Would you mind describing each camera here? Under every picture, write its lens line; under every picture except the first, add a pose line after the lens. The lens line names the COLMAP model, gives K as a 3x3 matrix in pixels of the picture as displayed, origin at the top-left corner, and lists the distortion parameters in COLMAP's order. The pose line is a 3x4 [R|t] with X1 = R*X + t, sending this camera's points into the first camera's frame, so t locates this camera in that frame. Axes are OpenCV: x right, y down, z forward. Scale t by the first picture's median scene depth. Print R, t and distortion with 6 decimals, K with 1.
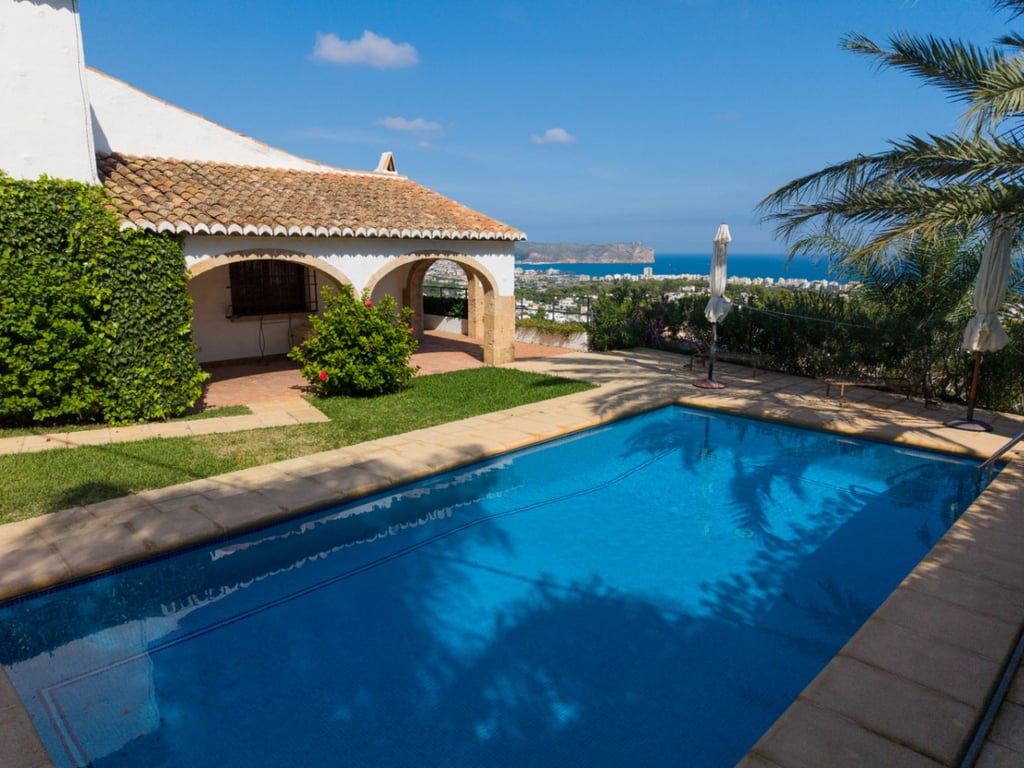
lens RADIAL K [[678.6, 0, 509.0], [0, 678.6, 383.1], [0, 0, 1]] dist [0.075224, -0.113073]
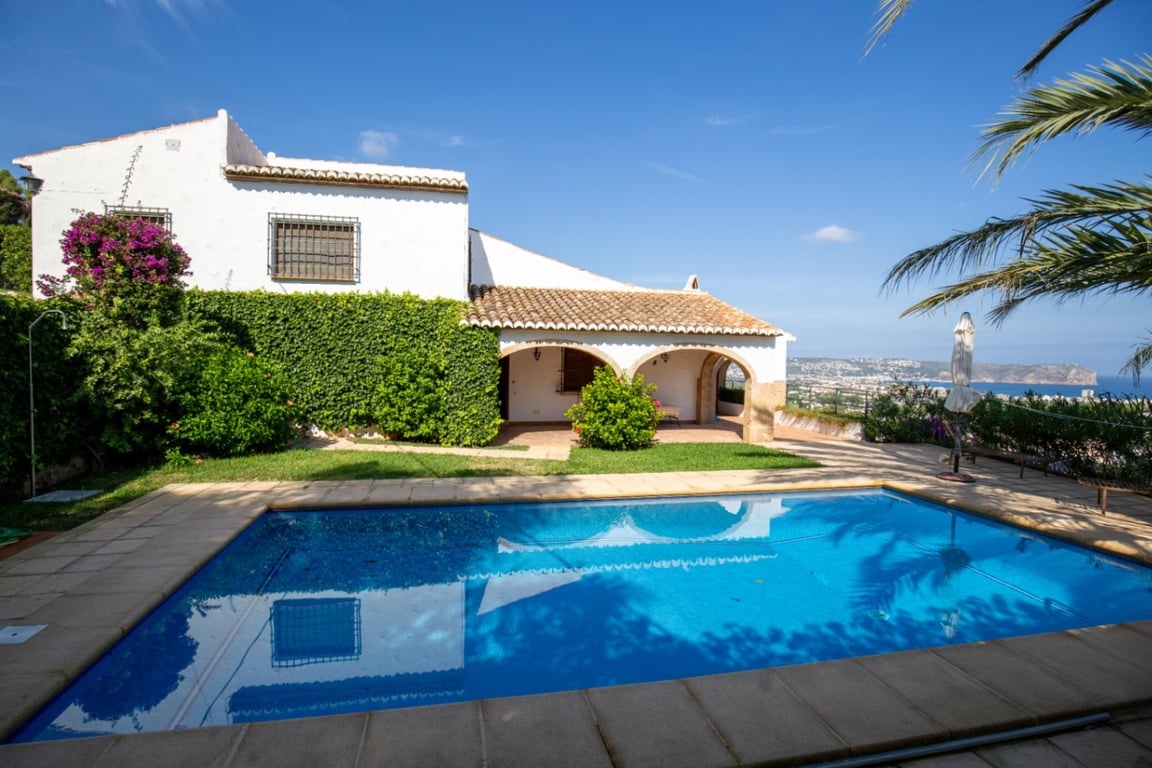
lens RADIAL K [[546.5, 0, 573.3], [0, 546.5, 382.1], [0, 0, 1]] dist [-0.032973, 0.000970]
pose [[0.836037, 0.027430, -0.547986, 0.352024], [-0.117886, 0.984405, -0.130577, 0.044368], [0.535859, 0.173767, 0.826233, 0.094732]]
